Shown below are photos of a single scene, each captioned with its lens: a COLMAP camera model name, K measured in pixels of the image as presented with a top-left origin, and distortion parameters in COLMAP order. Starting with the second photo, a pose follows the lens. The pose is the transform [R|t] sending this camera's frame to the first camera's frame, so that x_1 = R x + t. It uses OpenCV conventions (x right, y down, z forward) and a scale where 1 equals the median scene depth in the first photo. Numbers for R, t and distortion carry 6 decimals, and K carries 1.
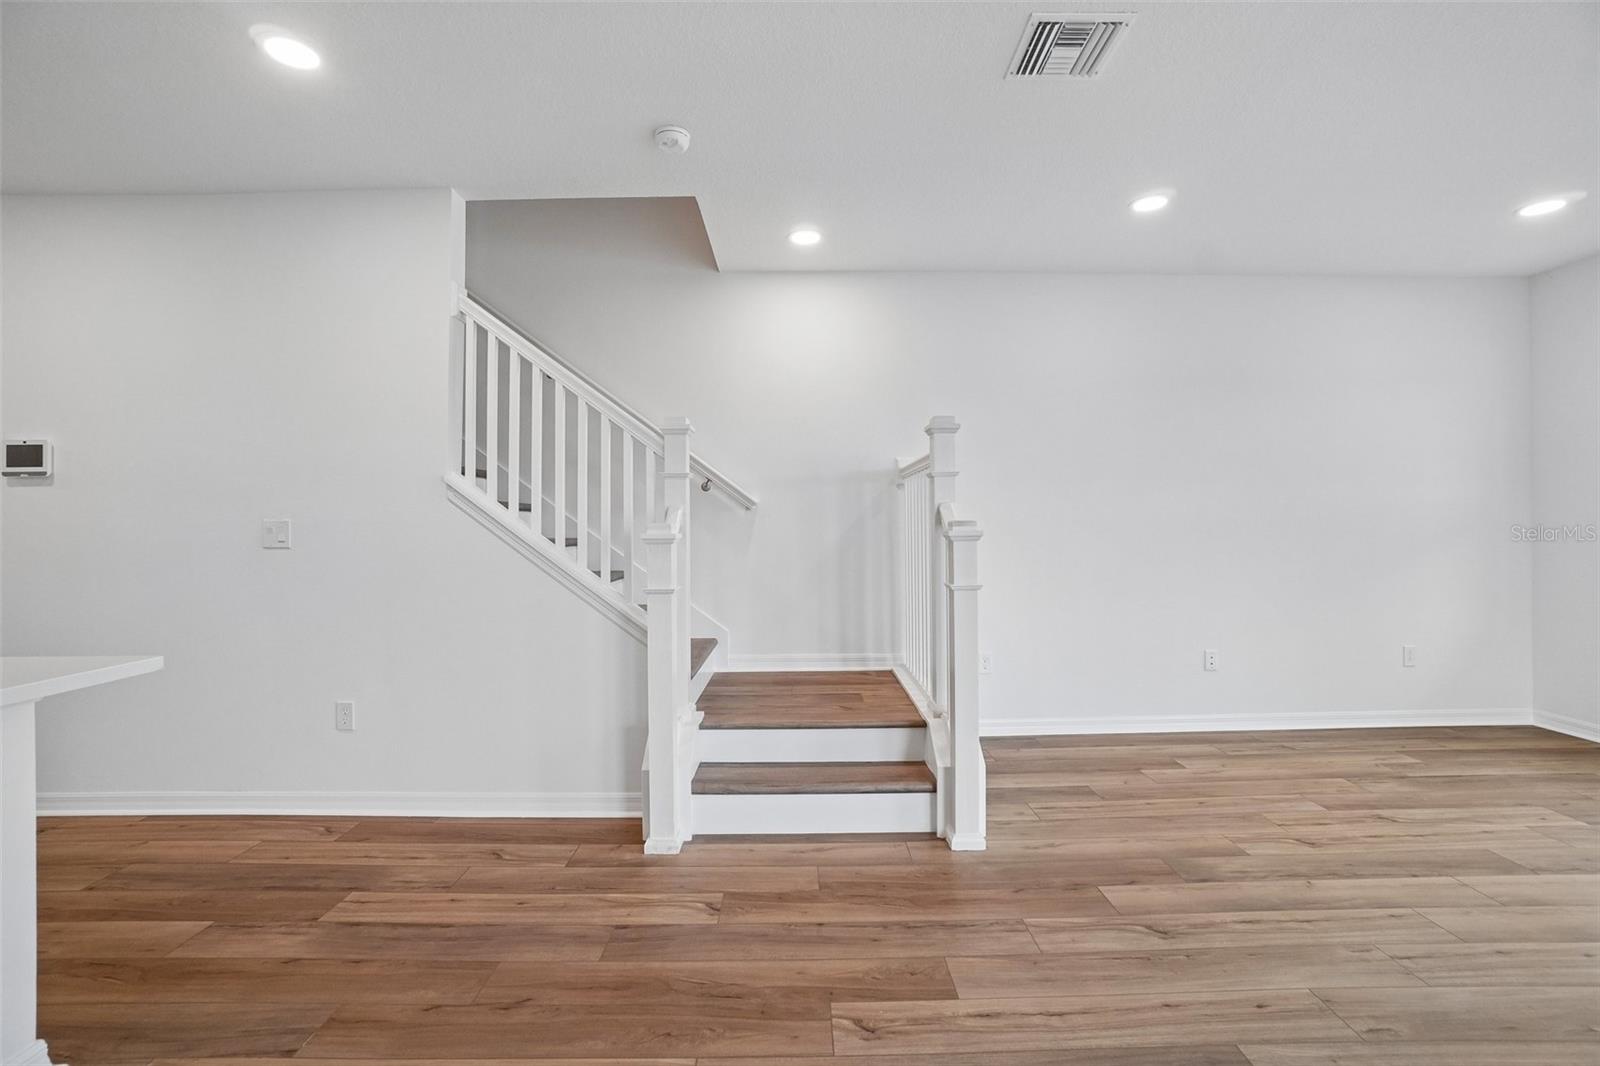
lens RADIAL K [[707.8, 0, 807.2], [0, 707.8, 525.4], [0, 0, 1]] dist [-0.063381, 0.023082]
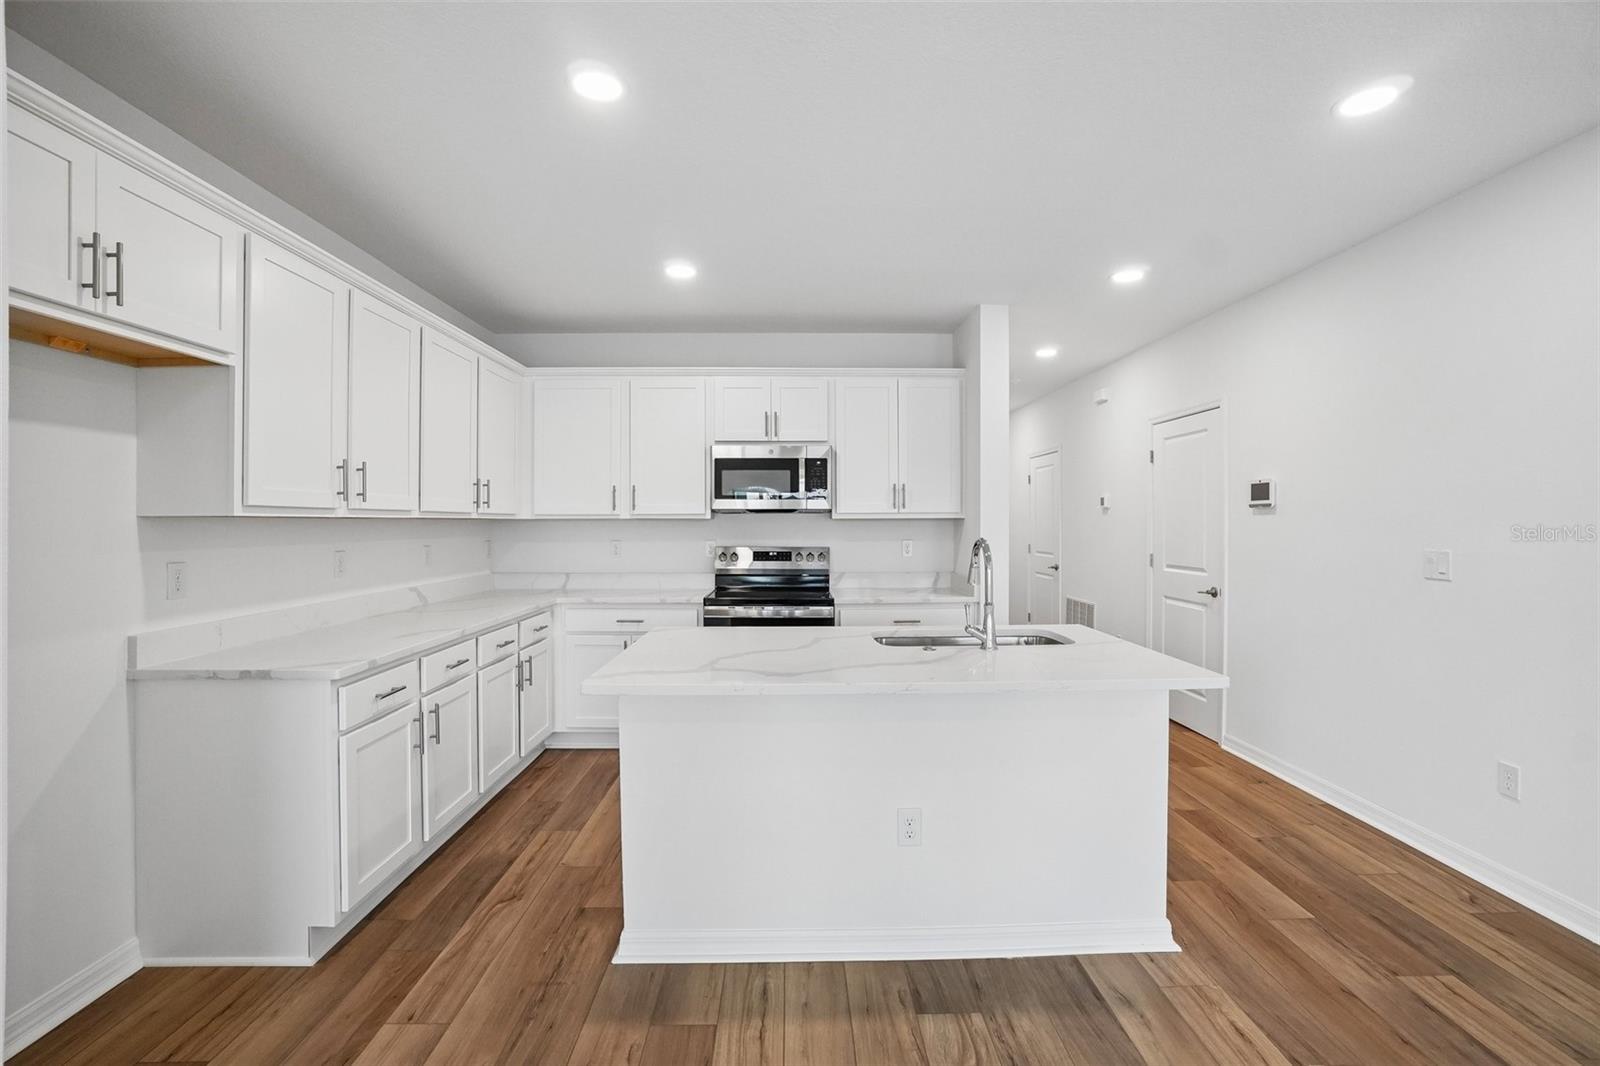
lens RADIAL K [[714.7, 0, 802.9], [0, 714.7, 517.6], [0, 0, 1]] dist [-0.062390, 0.022364]
pose [[0.009383, 0.003444, -0.999950, 0.210753], [0.001296, 0.999993, 0.003456, -0.067883], [0.999955, -0.001328, 0.009378, 0.122117]]
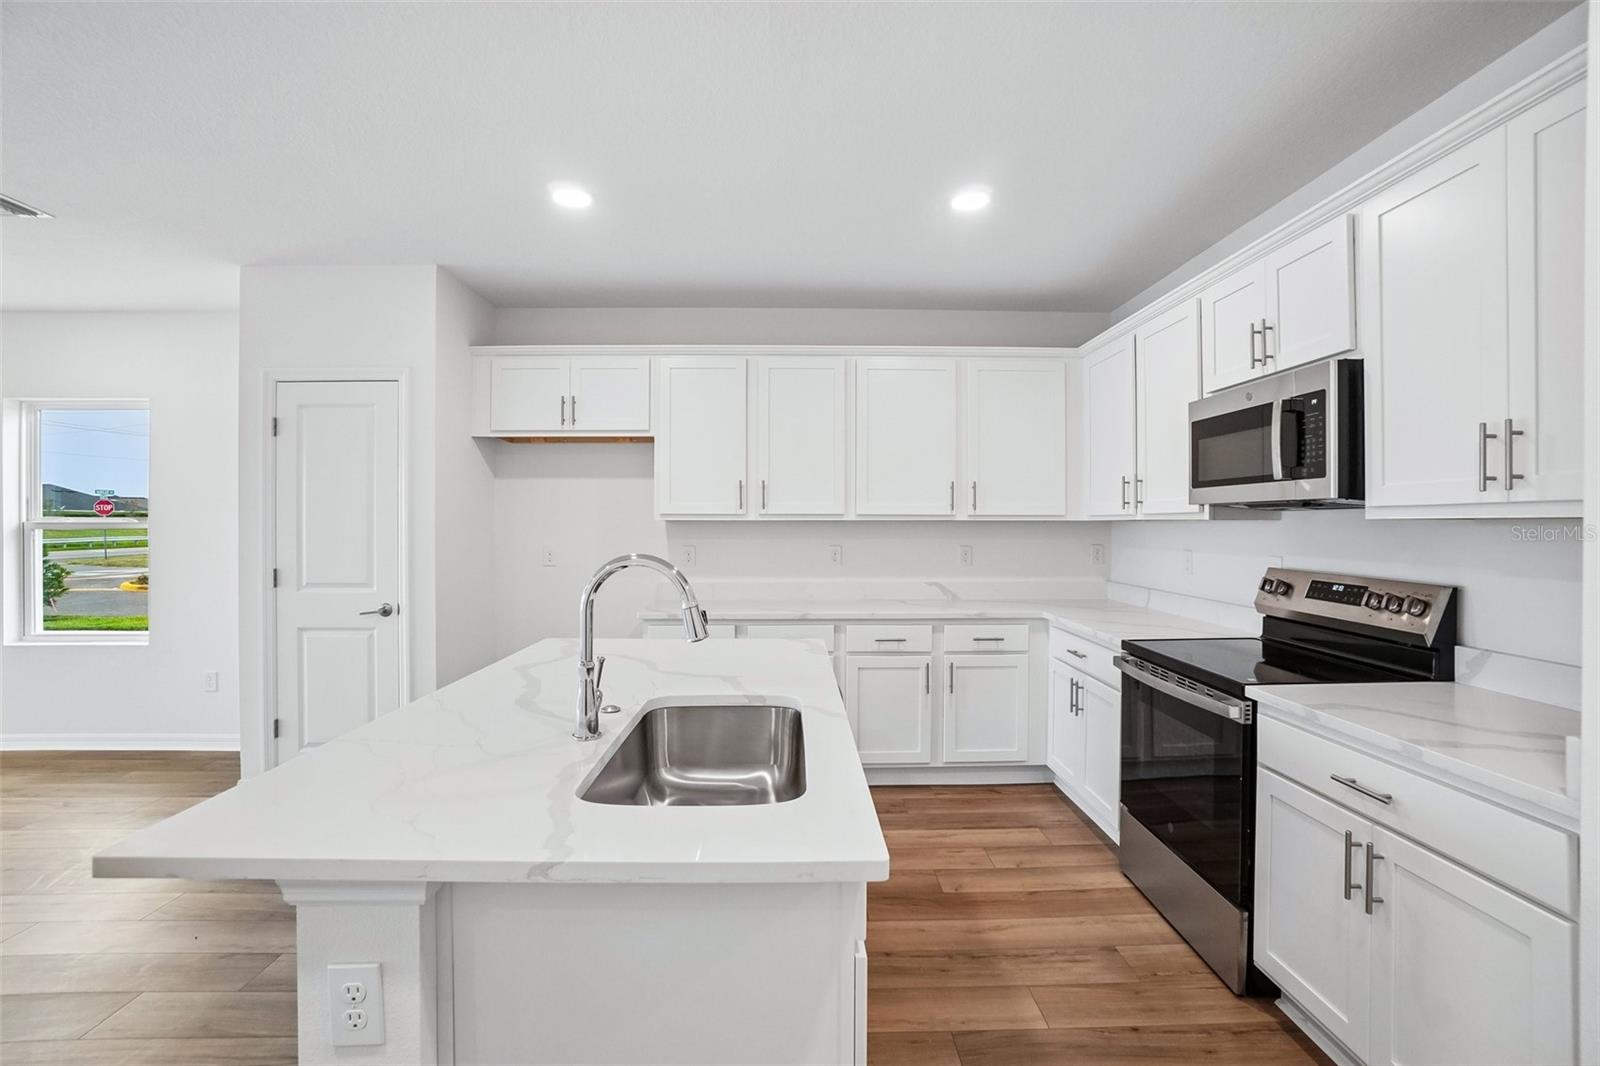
lens RADIAL K [[703.9, 0, 803.2], [0, 703.9, 522.9], [0, 0, 1]] dist [-0.061444, 0.020481]
pose [[-0.999884, 0.007224, -0.013442, -0.960634], [0.007225, 0.999974, 0.000018, -0.058926], [0.013442, -0.000079, -0.999910, 0.984122]]
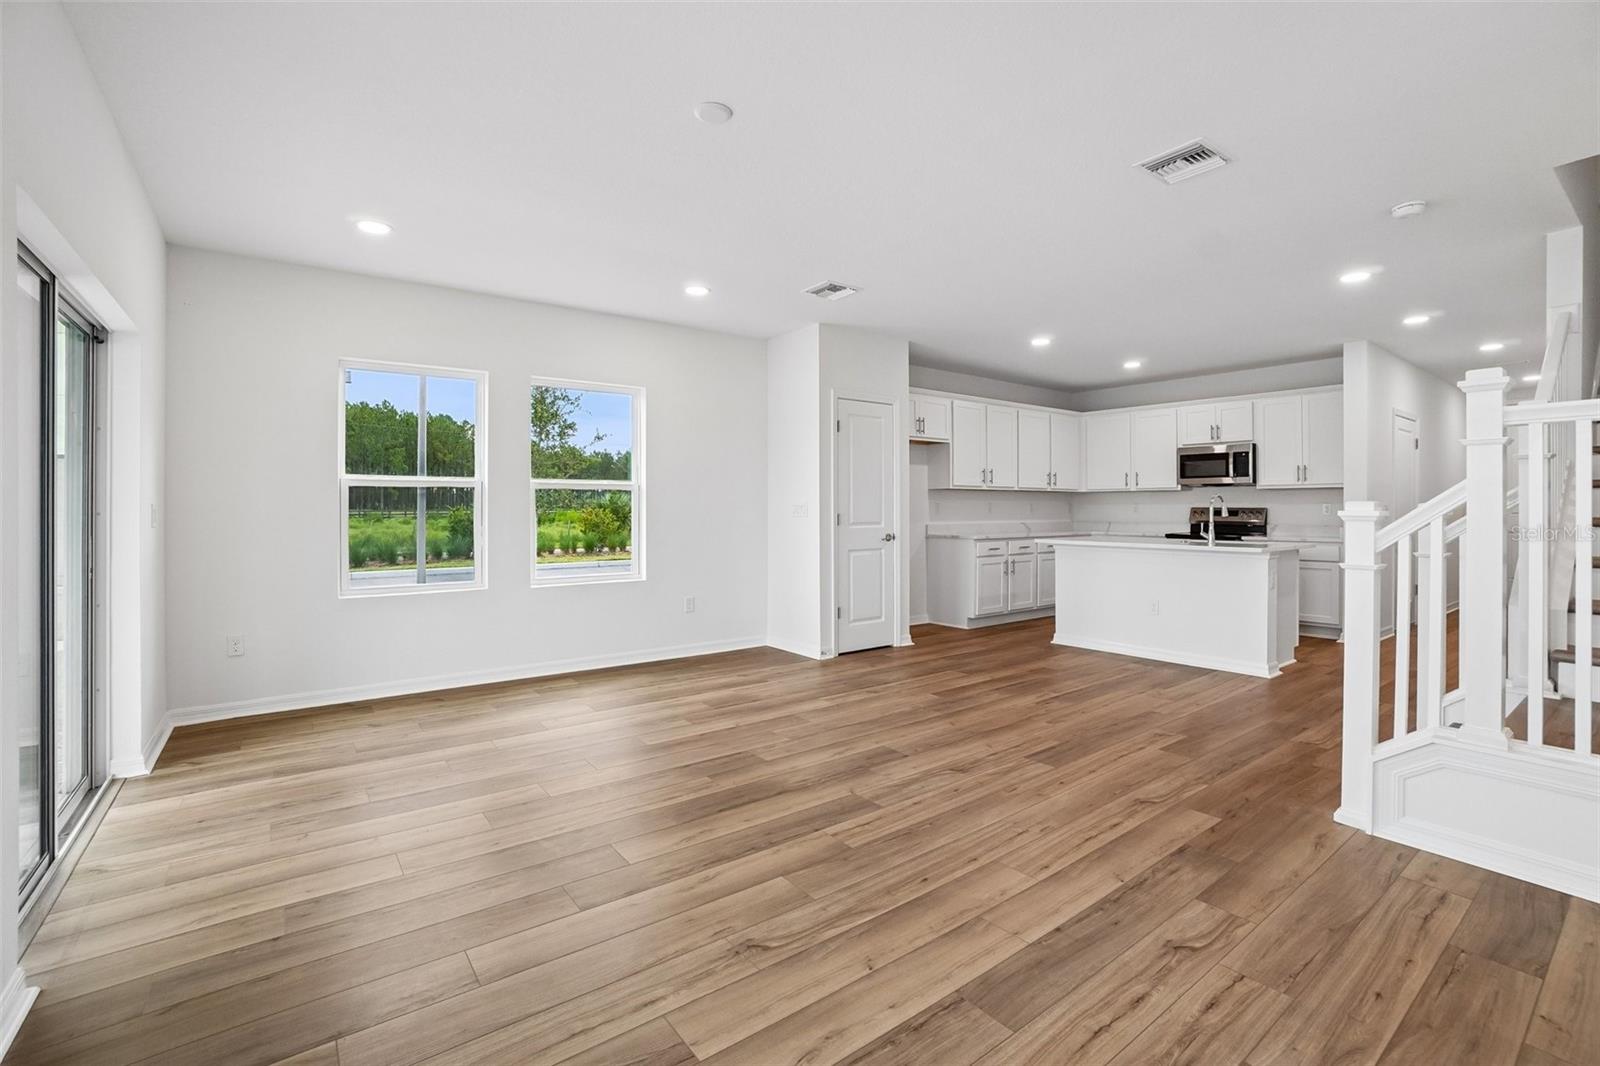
lens RADIAL K [[720.1, 0, 807.4], [0, 720.1, 505.3], [0, 0, 1]] dist [-0.063809, 0.022693]
pose [[-0.802012, 0.005579, -0.597282, 1.550813], [0.005857, 0.999982, 0.001476, -0.007129], [0.597279, -0.002314, -0.802030, 1.414698]]
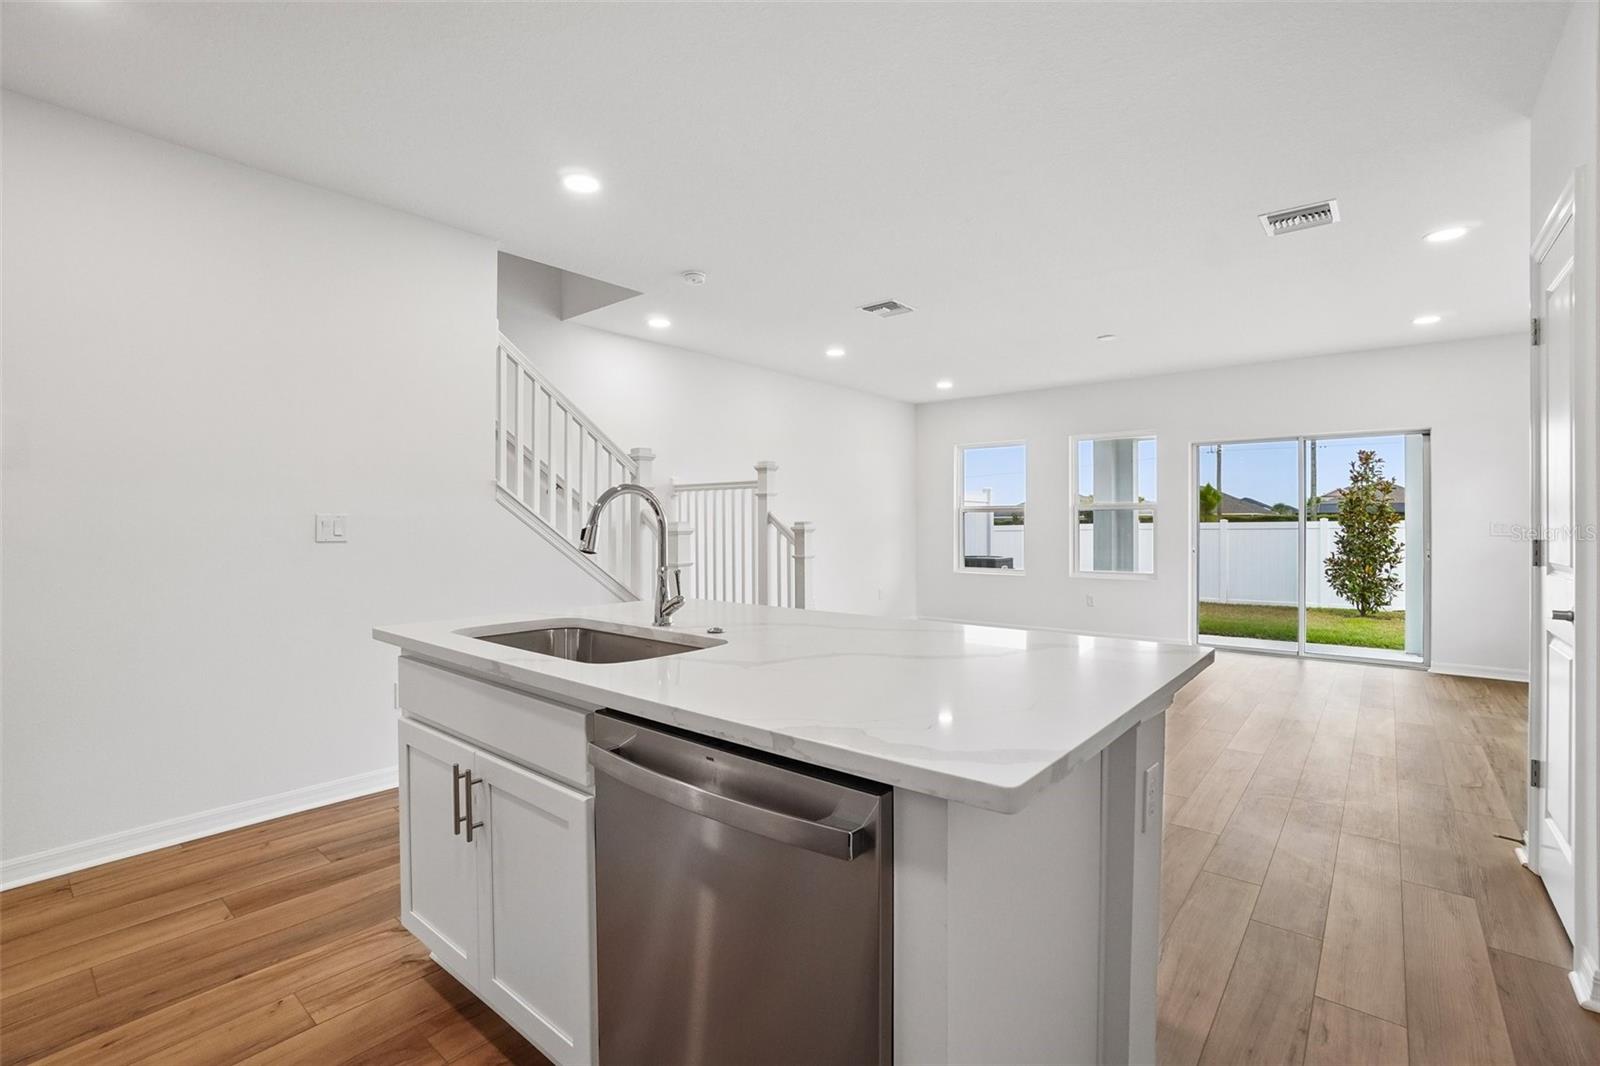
lens RADIAL K [[715.8, 0, 805.6], [0, 715.8, 531.8], [0, 0, 1]] dist [-0.049550, 0.023633]
pose [[0.646734, -0.001332, 0.762714, -1.300897], [-0.004484, 0.999975, 0.005549, 0.011067], [-0.762702, -0.007009, 0.646712, -0.245048]]
